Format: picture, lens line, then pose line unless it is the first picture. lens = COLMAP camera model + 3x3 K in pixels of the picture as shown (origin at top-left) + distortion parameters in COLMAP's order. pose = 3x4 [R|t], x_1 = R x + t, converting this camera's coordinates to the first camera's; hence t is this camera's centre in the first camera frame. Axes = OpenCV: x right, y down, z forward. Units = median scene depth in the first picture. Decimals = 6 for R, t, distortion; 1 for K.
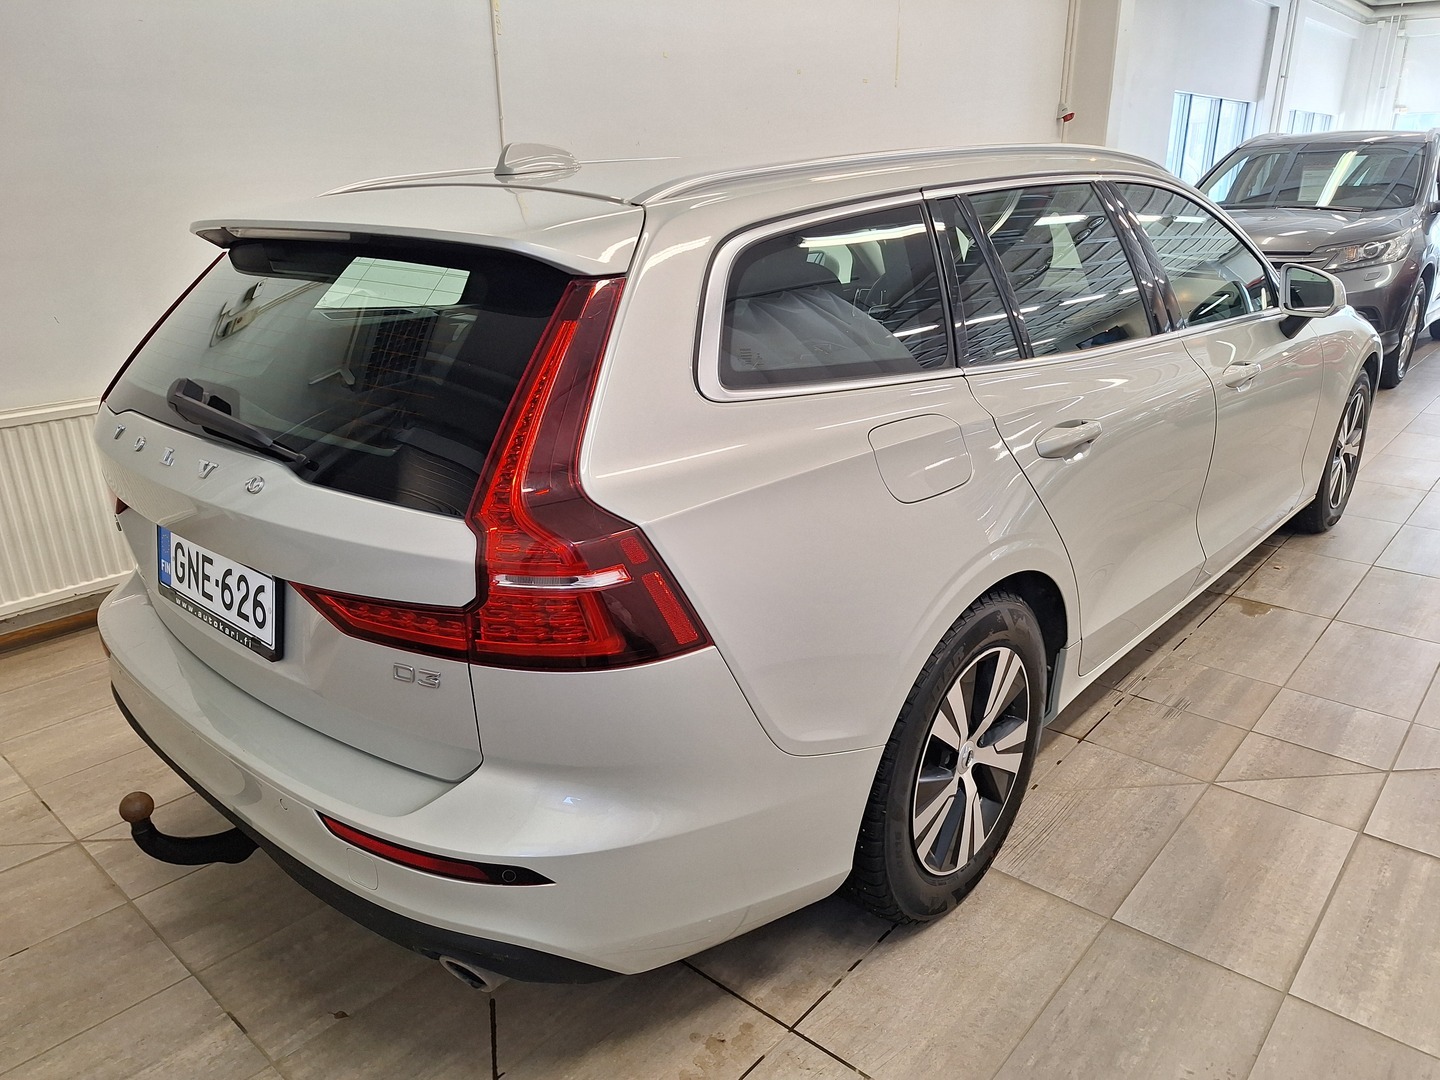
lens RADIAL K [[1004.7, 0, 720.0], [0, 1004.7, 540.0], [0, 0, 1]] dist [0.023984, -0.001700]
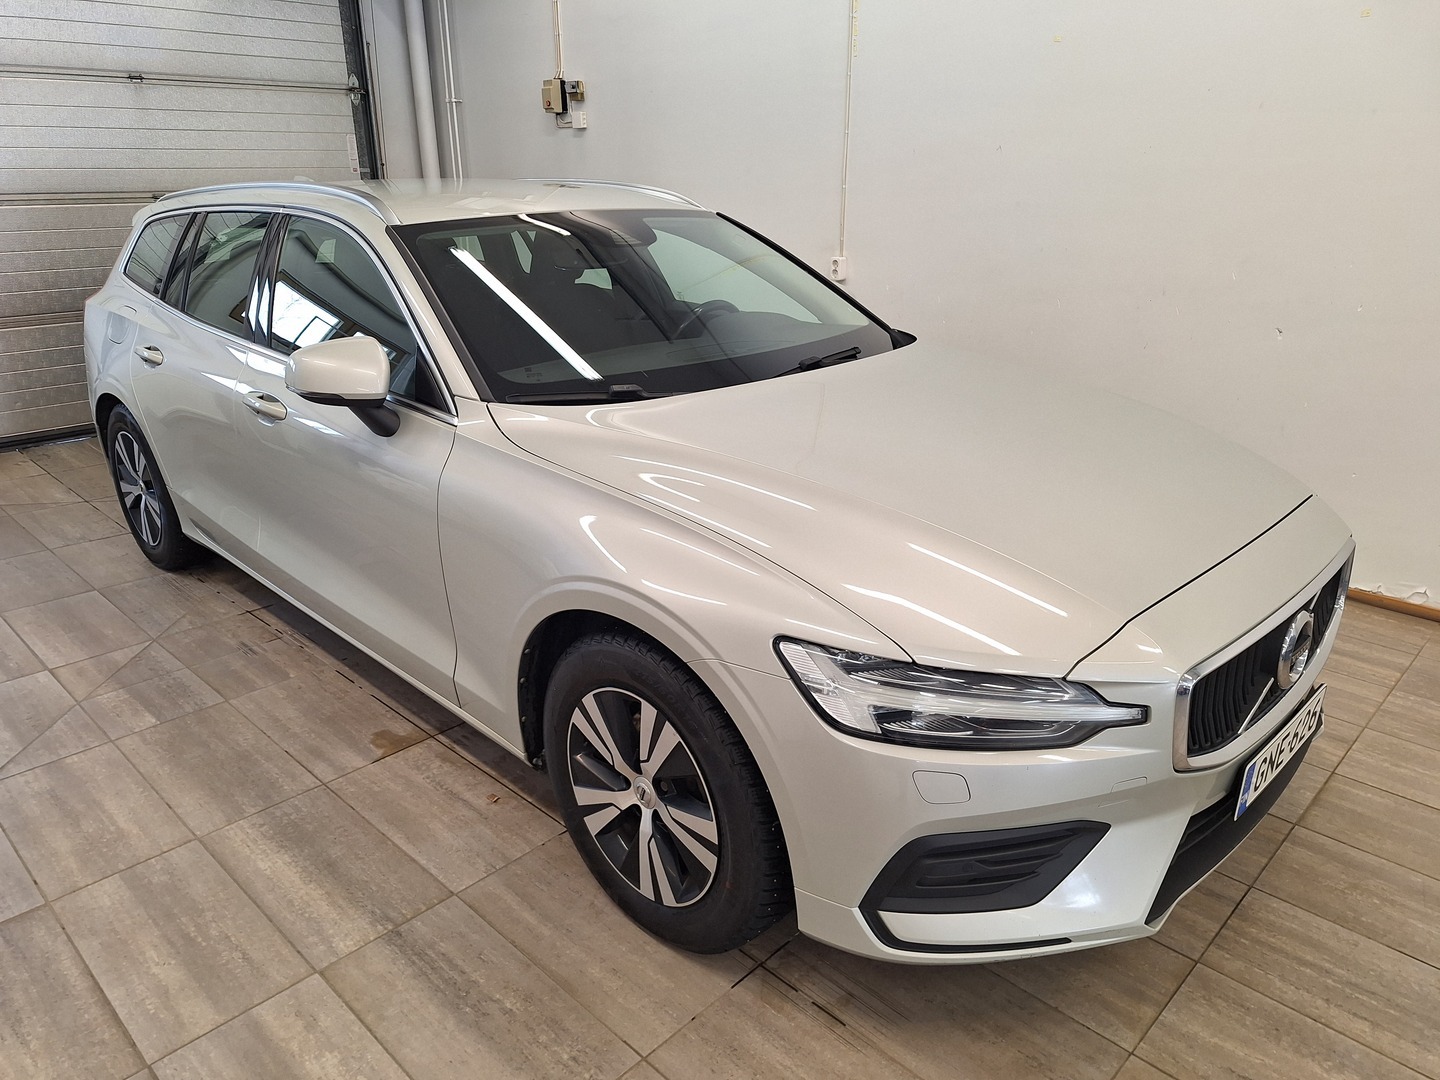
lens RADIAL K [[1004.7, 0, 720.0], [0, 1004.7, 540.0], [0, 0, 1]] dist [0.023984, -0.001700]
pose [[-0.051393, 0.361172, -0.931082, 1.919097], [-0.322999, 0.876194, 0.357709, -0.719474], [0.945003, 0.319122, 0.071628, 1.797042]]
